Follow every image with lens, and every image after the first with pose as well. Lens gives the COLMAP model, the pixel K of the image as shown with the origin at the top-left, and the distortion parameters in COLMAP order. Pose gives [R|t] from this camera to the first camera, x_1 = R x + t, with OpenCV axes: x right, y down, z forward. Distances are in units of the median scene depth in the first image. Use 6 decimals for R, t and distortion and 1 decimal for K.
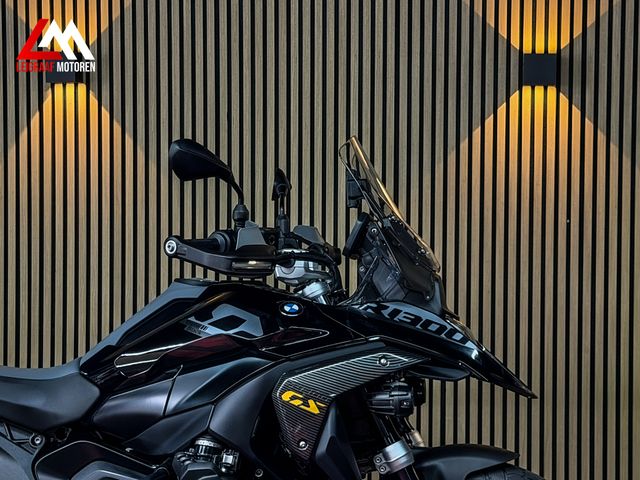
lens RADIAL K [[1436.3, 0, 321.8], [0, 1436.3, 253.1], [0, 0, 1]] dist [0.103531, 0.294189]
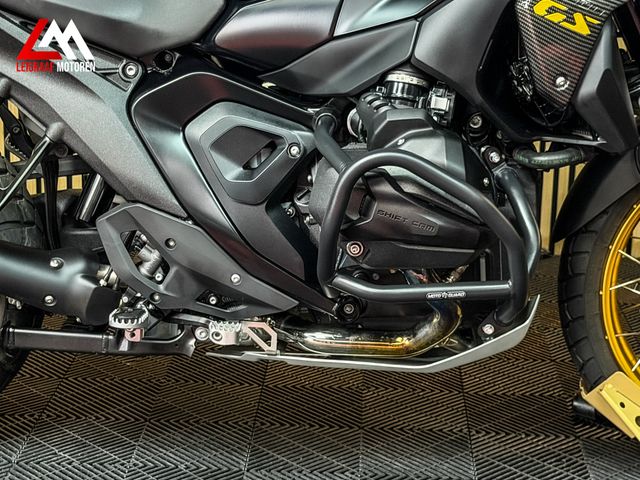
lens RADIAL K [[1436.3, 0, 321.8], [0, 1436.3, 253.1], [0, 0, 1]] dist [0.103531, 0.294189]
pose [[0.997074, -0.006882, 0.076132, -0.162771], [-0.013615, 0.964029, 0.265449, 0.032473], [-0.075220, -0.265709, 0.961114, 0.329865]]
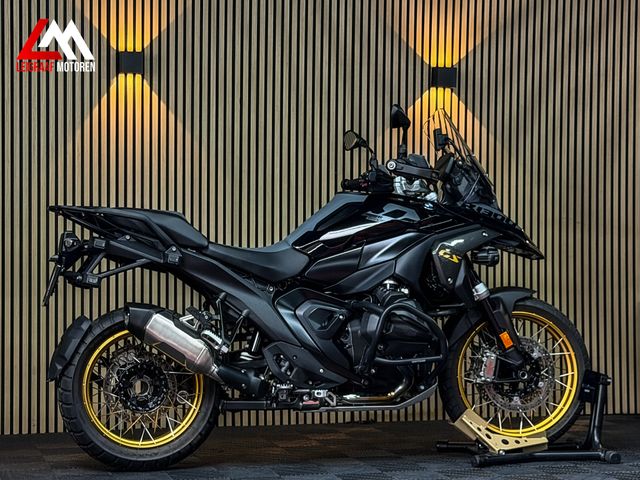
lens RADIAL K [[1413.0, 0, 320.0], [0, 1413.0, 240.0], [0, 0, 1]] dist [0.107511, 0.103651]
pose [[0.928391, -0.002131, 0.371599, -0.753432], [0.011082, 0.999698, -0.021955, 0.112573], [-0.371440, 0.024501, 0.928134, -0.513534]]
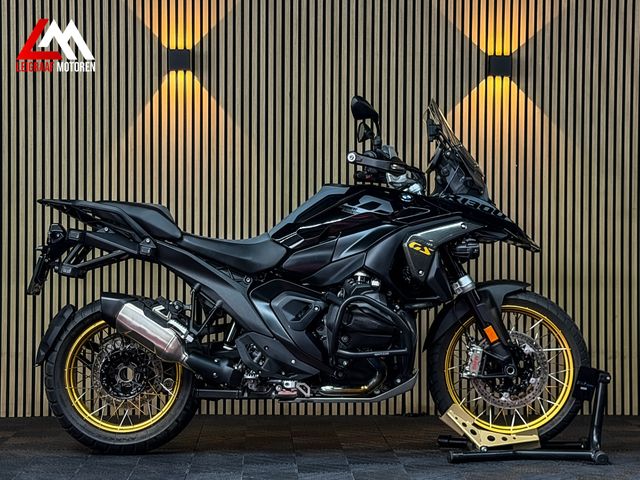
lens RADIAL K [[1413.0, 0, 320.0], [0, 1413.0, 240.0], [0, 0, 1]] dist [0.107511, 0.103651]
pose [[0.988405, -0.002898, 0.151813, -0.368241], [0.005757, 0.999814, -0.018395, 0.116513], [-0.151732, 0.019056, 0.988238, -0.627198]]
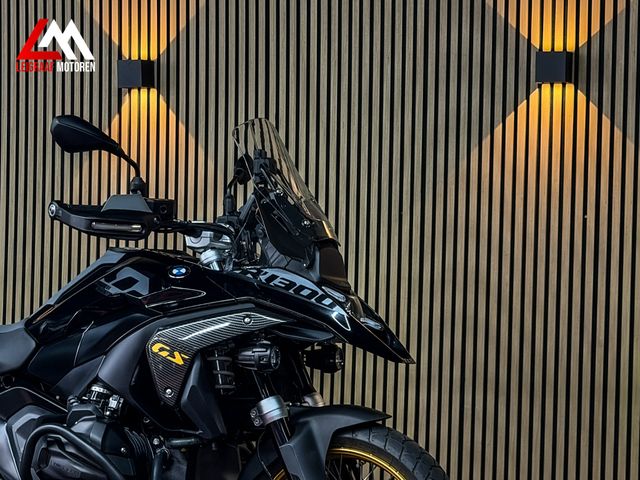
lens RADIAL K [[1436.3, 0, 321.8], [0, 1436.3, 253.1], [0, 0, 1]] dist [0.103531, 0.294189]
pose [[0.964046, 0.017698, -0.265145, 0.367303], [-0.025512, 0.999335, -0.026055, 0.048967], [0.264508, 0.031883, 0.963856, -0.035843]]
